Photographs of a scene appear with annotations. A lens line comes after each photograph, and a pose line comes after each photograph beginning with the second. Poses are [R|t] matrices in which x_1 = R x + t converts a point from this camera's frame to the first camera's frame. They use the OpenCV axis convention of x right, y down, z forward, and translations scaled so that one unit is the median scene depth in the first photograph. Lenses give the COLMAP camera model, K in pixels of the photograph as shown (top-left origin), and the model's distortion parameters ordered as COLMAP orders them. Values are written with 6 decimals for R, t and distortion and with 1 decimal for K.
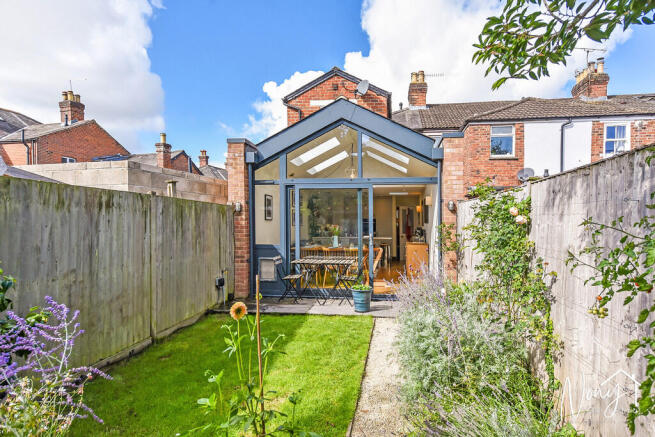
lens RADIAL K [[389.8, 0, 367.6], [0, 389.8, 223.5], [0, 0, 1]] dist [0.043882, 0.001557]
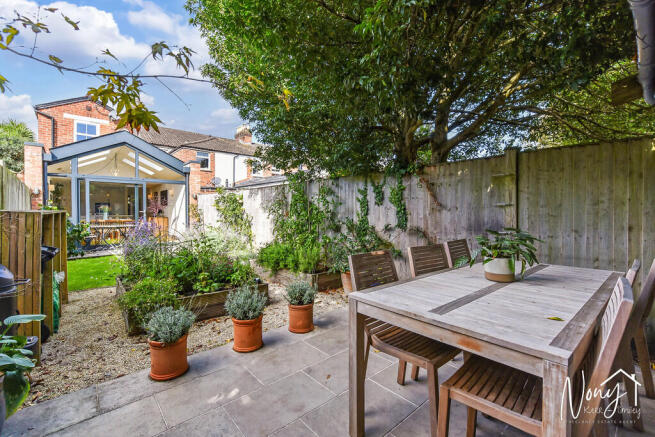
lens RADIAL K [[306.1, 0, 329.0], [0, 306.1, 213.9], [0, 0, 1]] dist [-0.009189, -0.000476]
pose [[0.685006, -0.001755, 0.728535, -0.358243], [-0.001098, 0.999993, 0.003441, 0.031949], [-0.728536, -0.003157, 0.685000, -0.468222]]
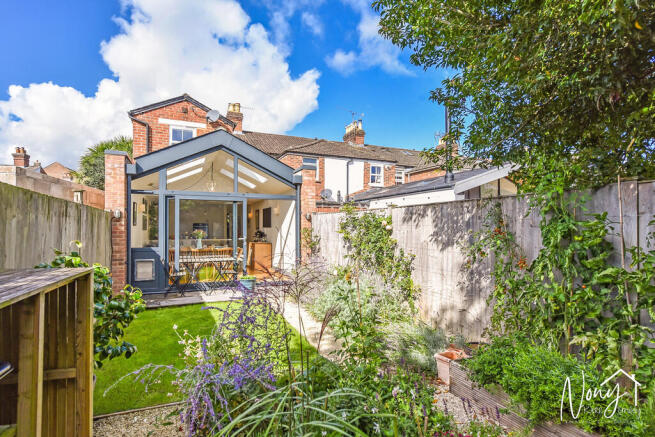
lens RADIAL K [[333.7, 0, 329.6], [0, 333.7, 218.1], [0, 0, 1]] dist [0.015771, -0.000210]
pose [[0.867427, 0.011165, 0.497439, -0.251017], [0.000572, 0.999725, -0.023436, -0.007198], [-0.497564, 0.020613, 0.867182, -0.085341]]
